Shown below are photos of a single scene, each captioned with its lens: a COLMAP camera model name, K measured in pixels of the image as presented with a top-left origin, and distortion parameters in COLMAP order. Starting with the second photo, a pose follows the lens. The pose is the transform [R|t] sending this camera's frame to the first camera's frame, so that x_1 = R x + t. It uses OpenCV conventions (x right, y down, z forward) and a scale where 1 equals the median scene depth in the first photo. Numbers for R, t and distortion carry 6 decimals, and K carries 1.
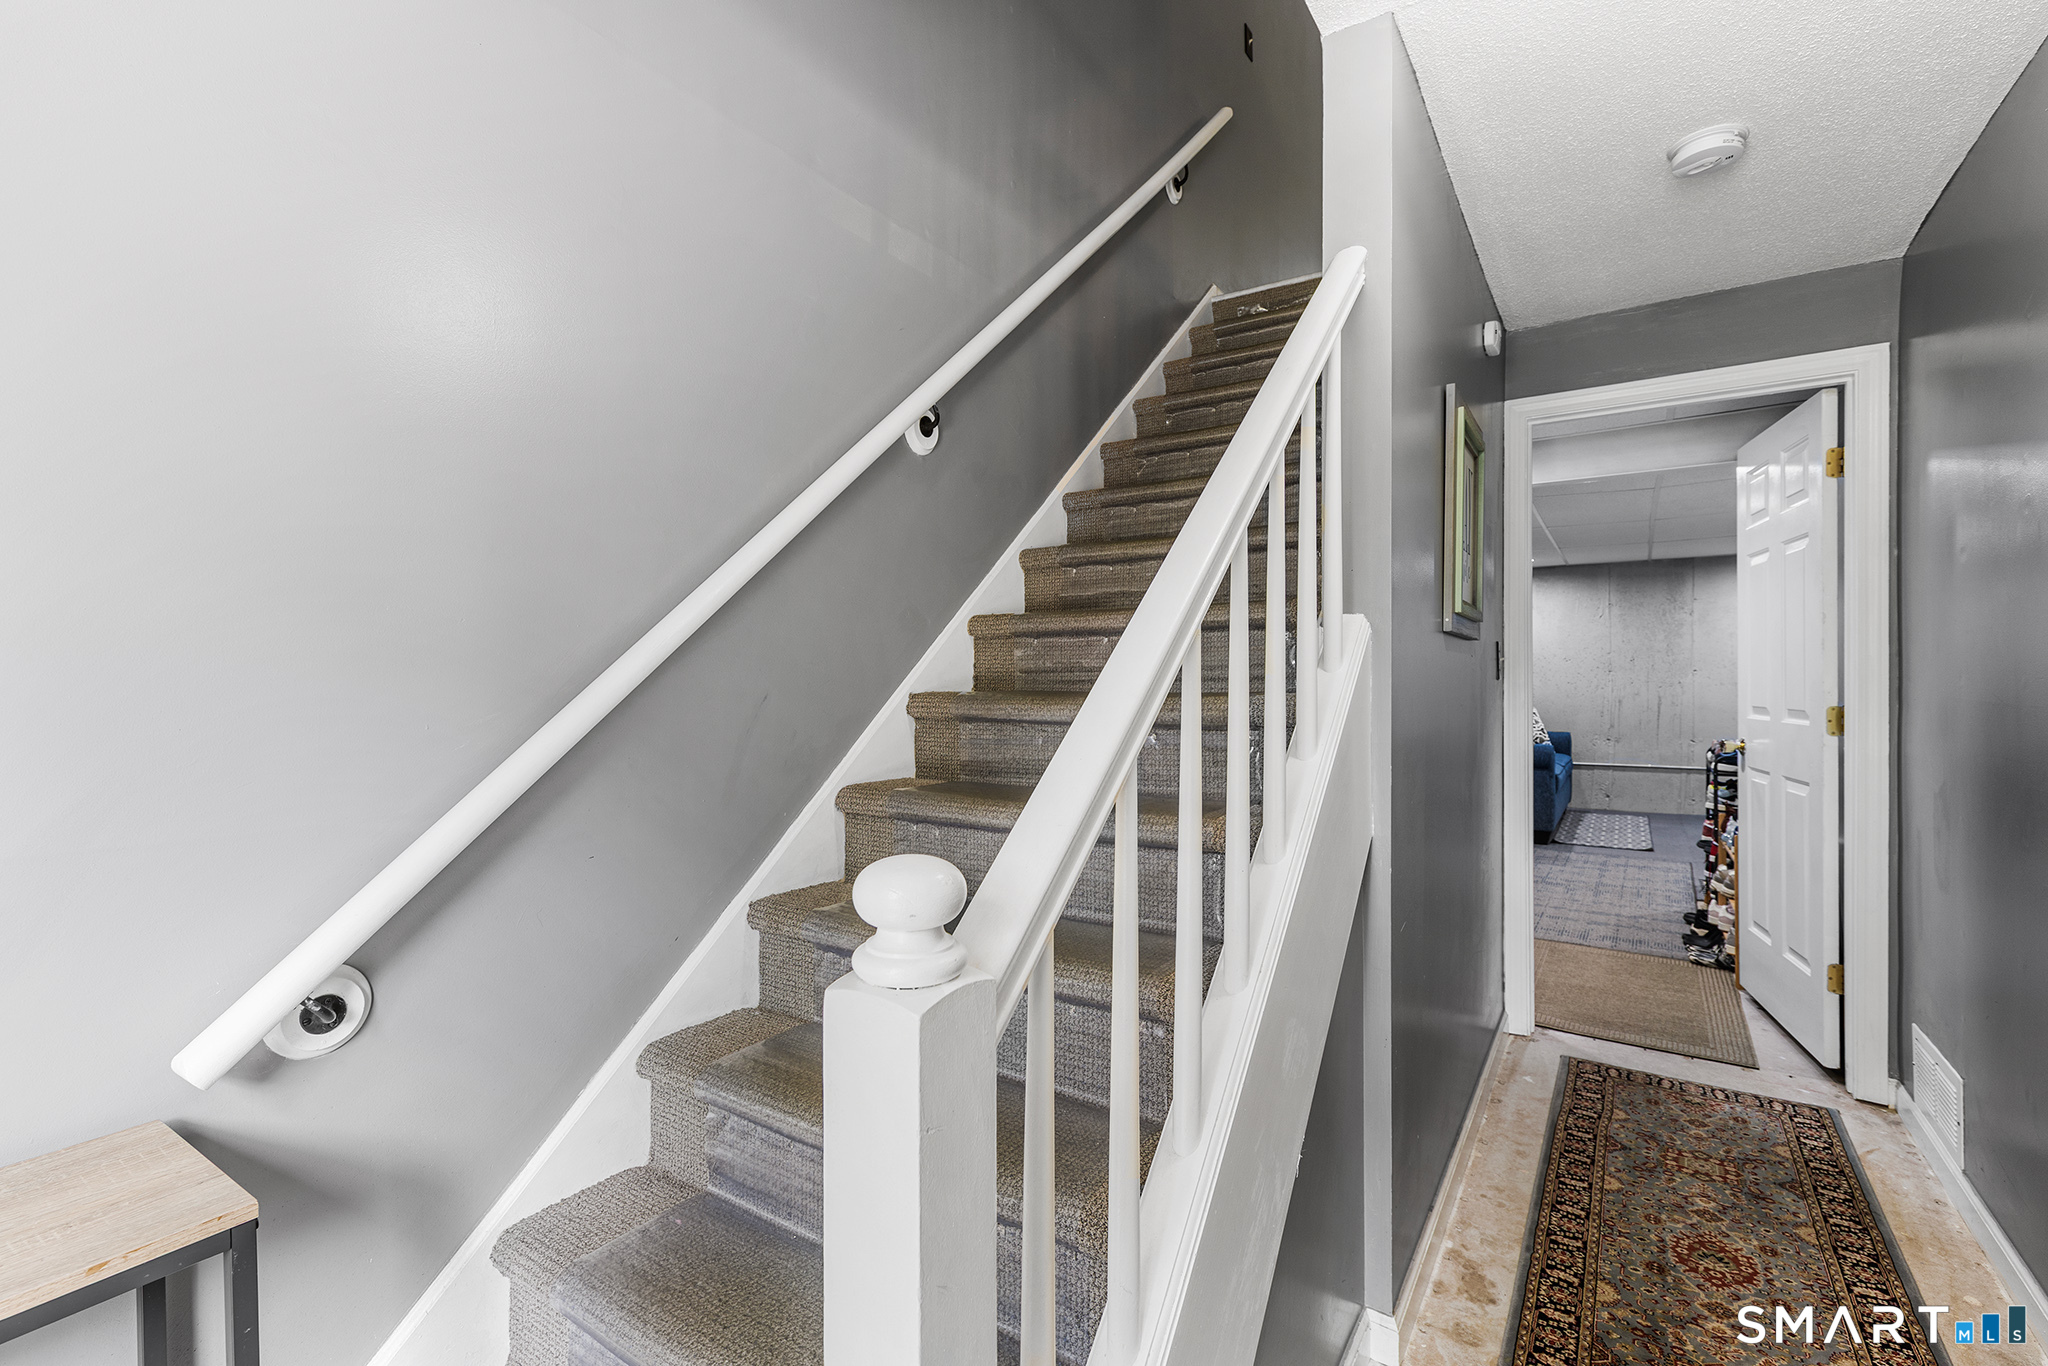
lens RADIAL K [[902.7, 0, 1029.9], [0, 902.7, 685.0], [0, 0, 1]] dist [0.006190, -0.001512]
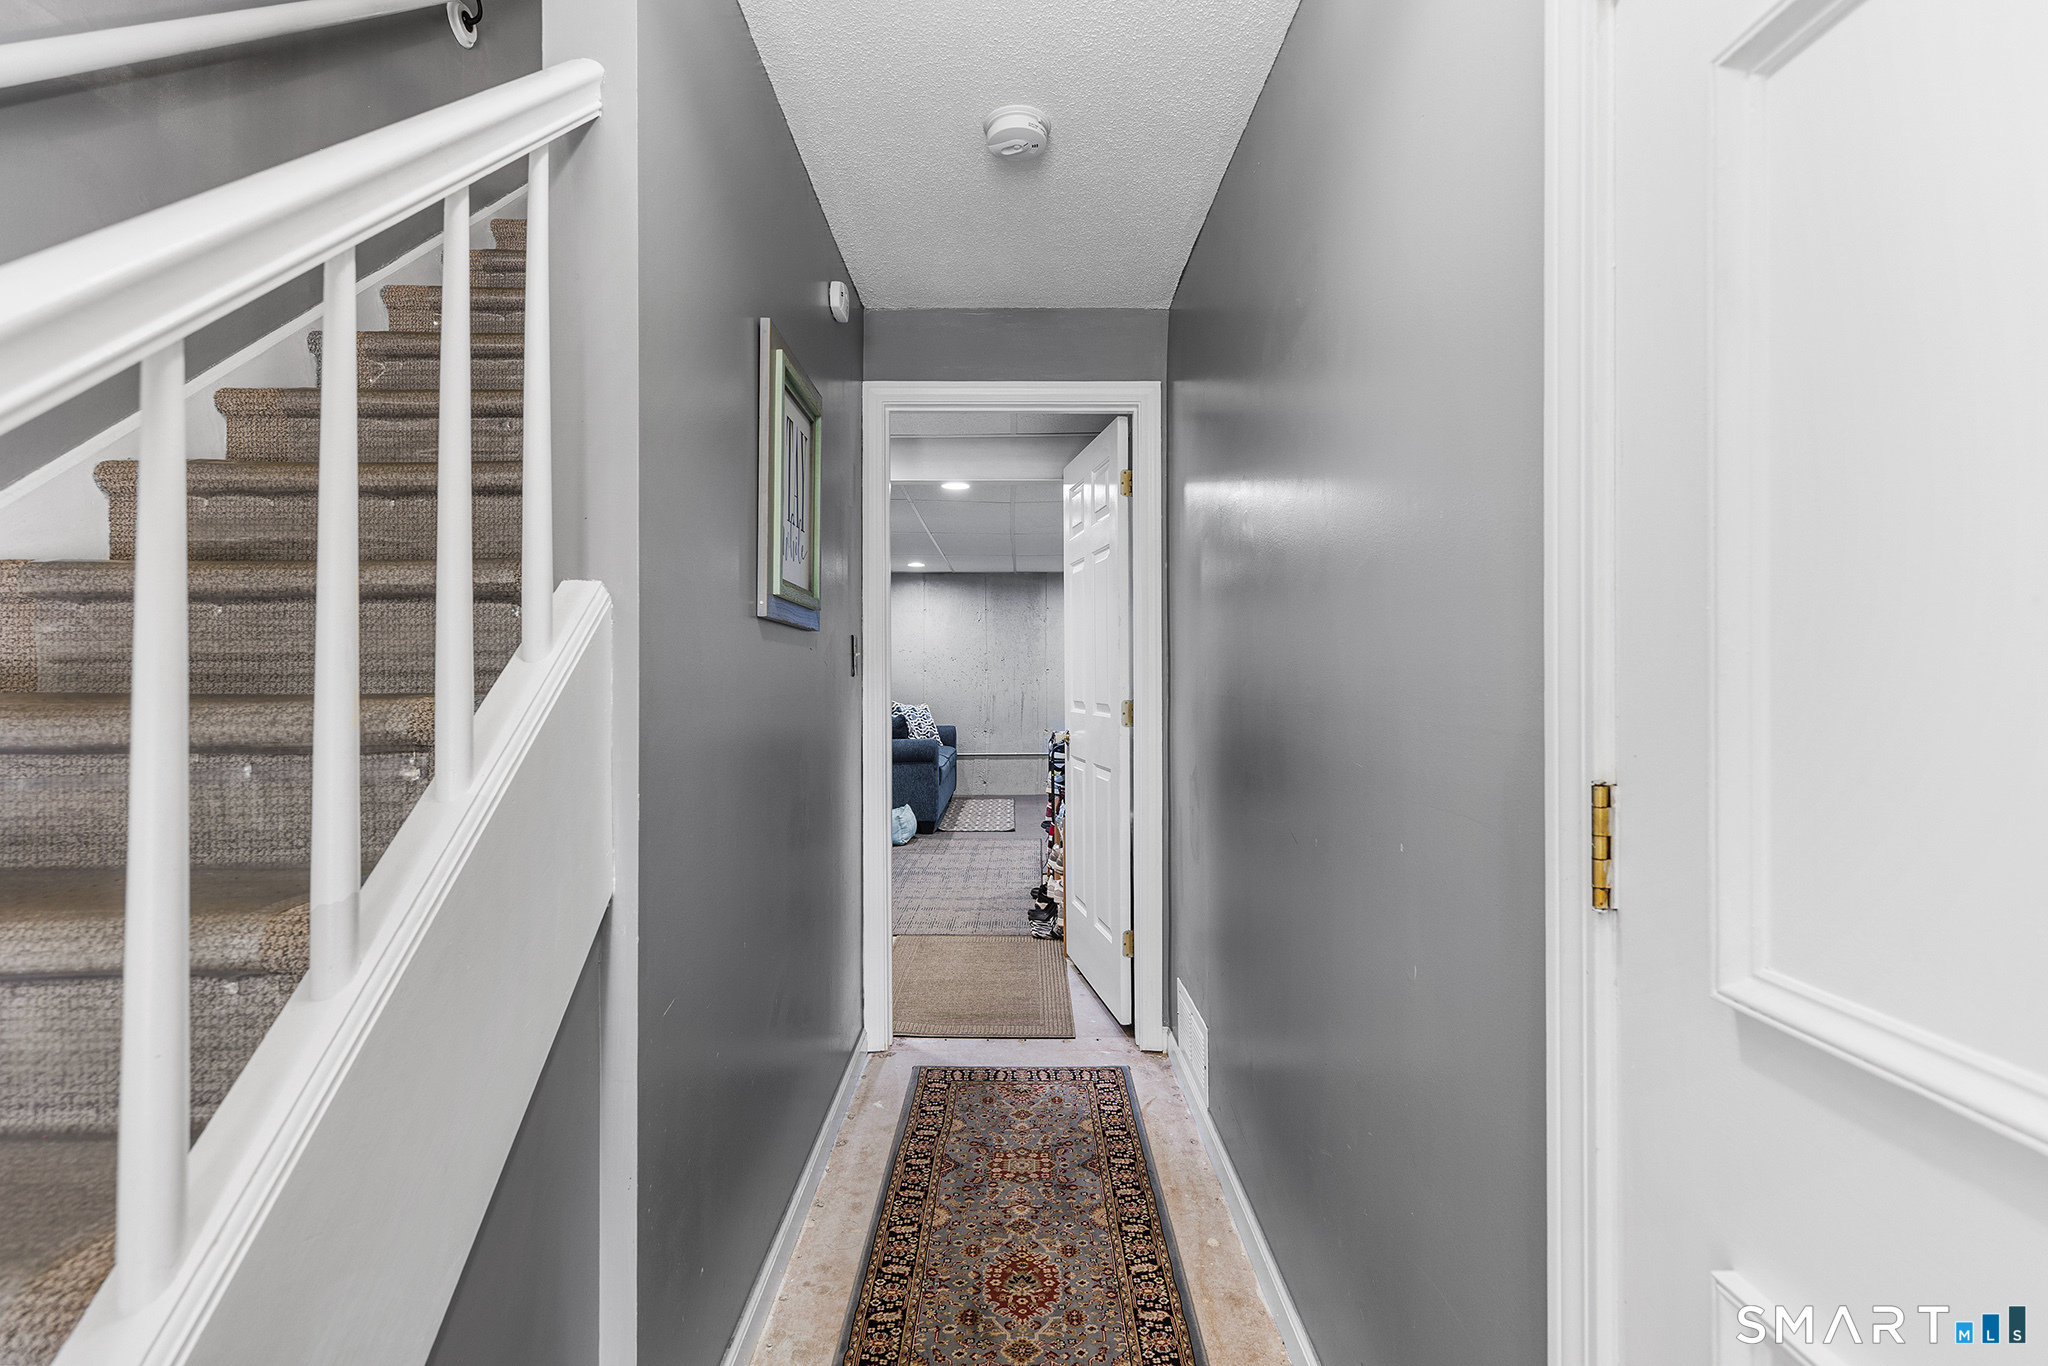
lens RADIAL K [[902.7, 0, 1021.4], [0, 902.7, 675.6], [0, 0, 1]] dist [0.006190, -0.001512]
pose [[0.830196, 0.002273, 0.557466, 0.160525], [0.002370, 0.999968, -0.007608, 0.001024], [-0.557466, 0.007638, 0.830165, 0.148611]]
